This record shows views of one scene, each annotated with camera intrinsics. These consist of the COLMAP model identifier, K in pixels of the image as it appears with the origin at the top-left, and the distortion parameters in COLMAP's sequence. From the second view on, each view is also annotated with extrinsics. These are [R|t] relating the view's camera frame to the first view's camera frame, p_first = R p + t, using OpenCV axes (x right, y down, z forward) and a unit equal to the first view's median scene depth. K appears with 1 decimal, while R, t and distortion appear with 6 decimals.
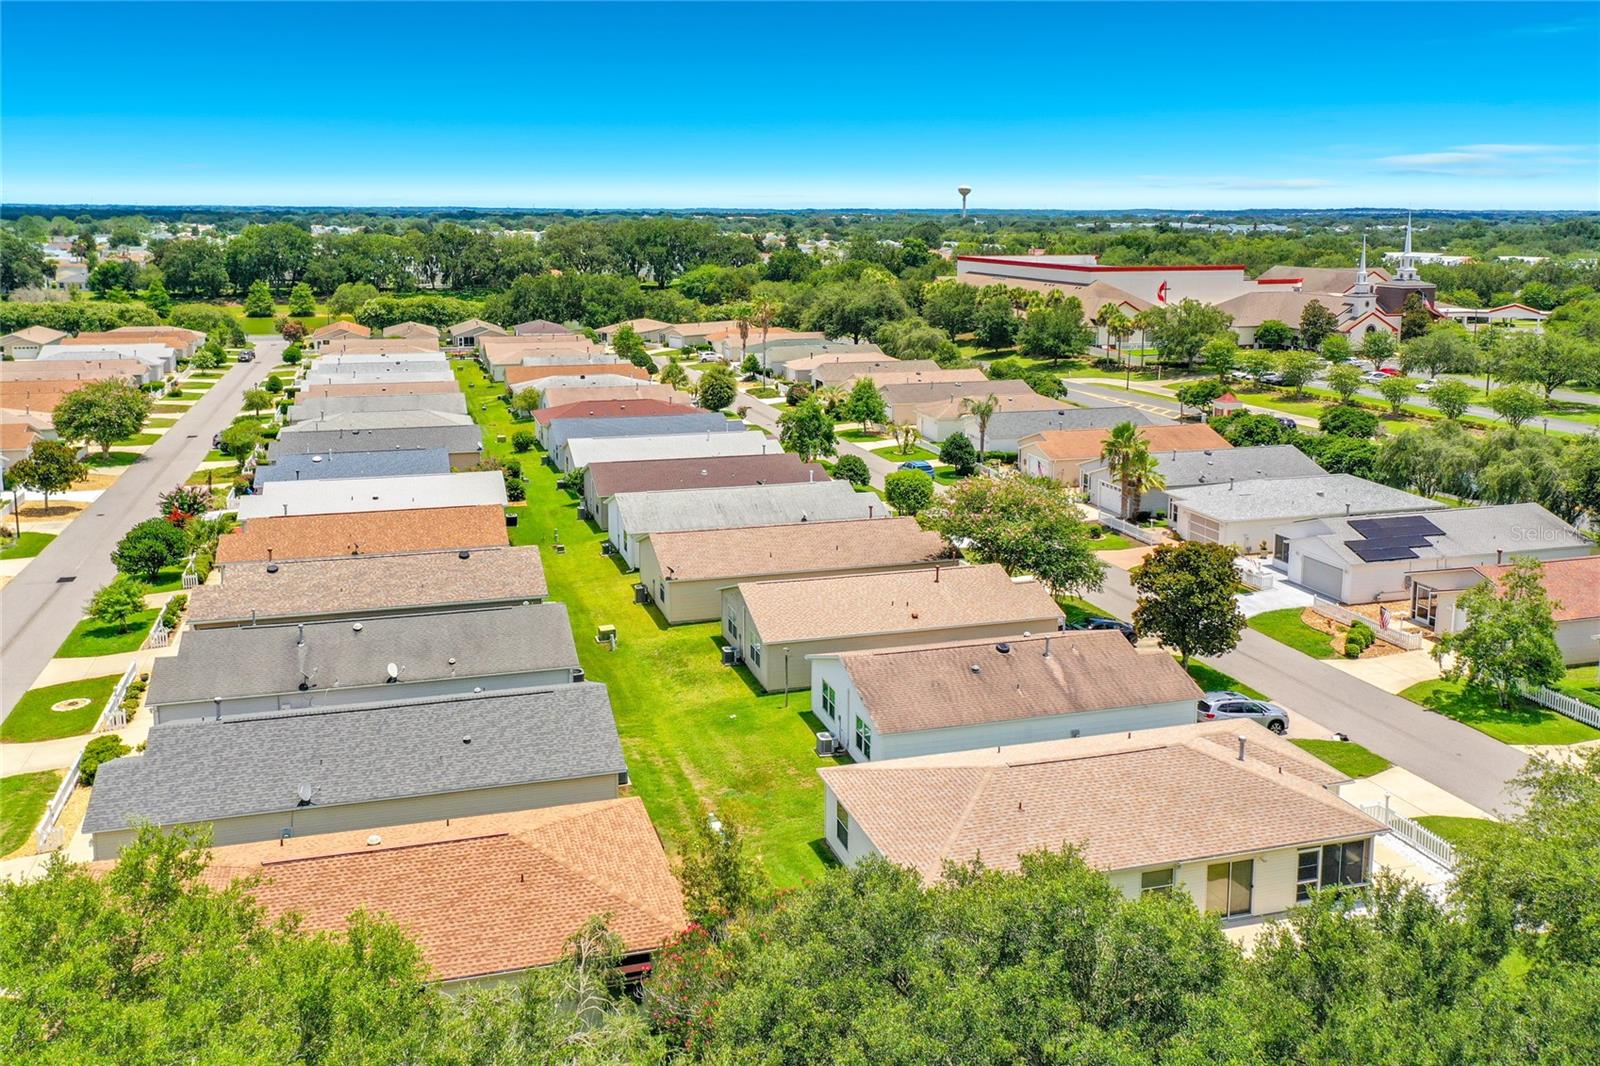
lens RADIAL K [[1298.4, 0, 800.0], [0, 1298.4, 533.0], [0, 0, 1]] dist [0.012872, 0.007469]
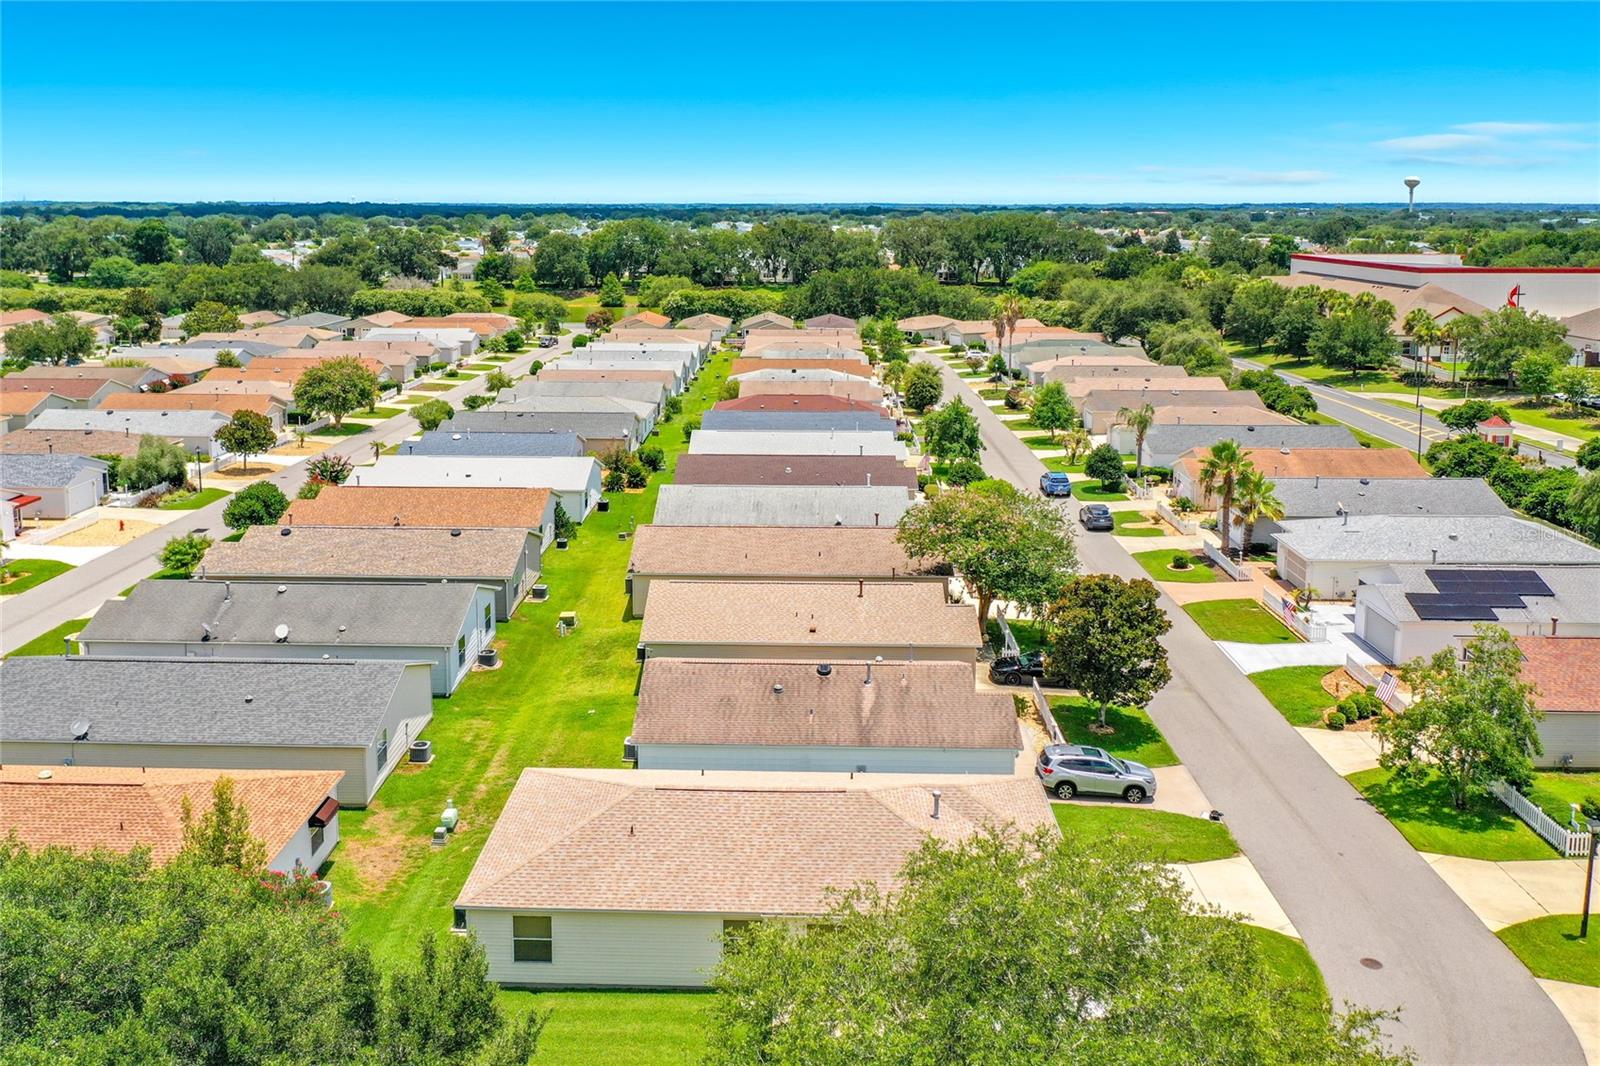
lens RADIAL K [[1320.3, 0, 800.0], [0, 1320.3, 533.0], [0, 0, 1]] dist [-0.001404, -0.003754]
pose [[0.949021, 0.072208, -0.306830, 0.131262], [-0.072358, 0.997319, 0.010903, -0.005740], [0.306795, 0.011855, 0.951702, 0.028493]]
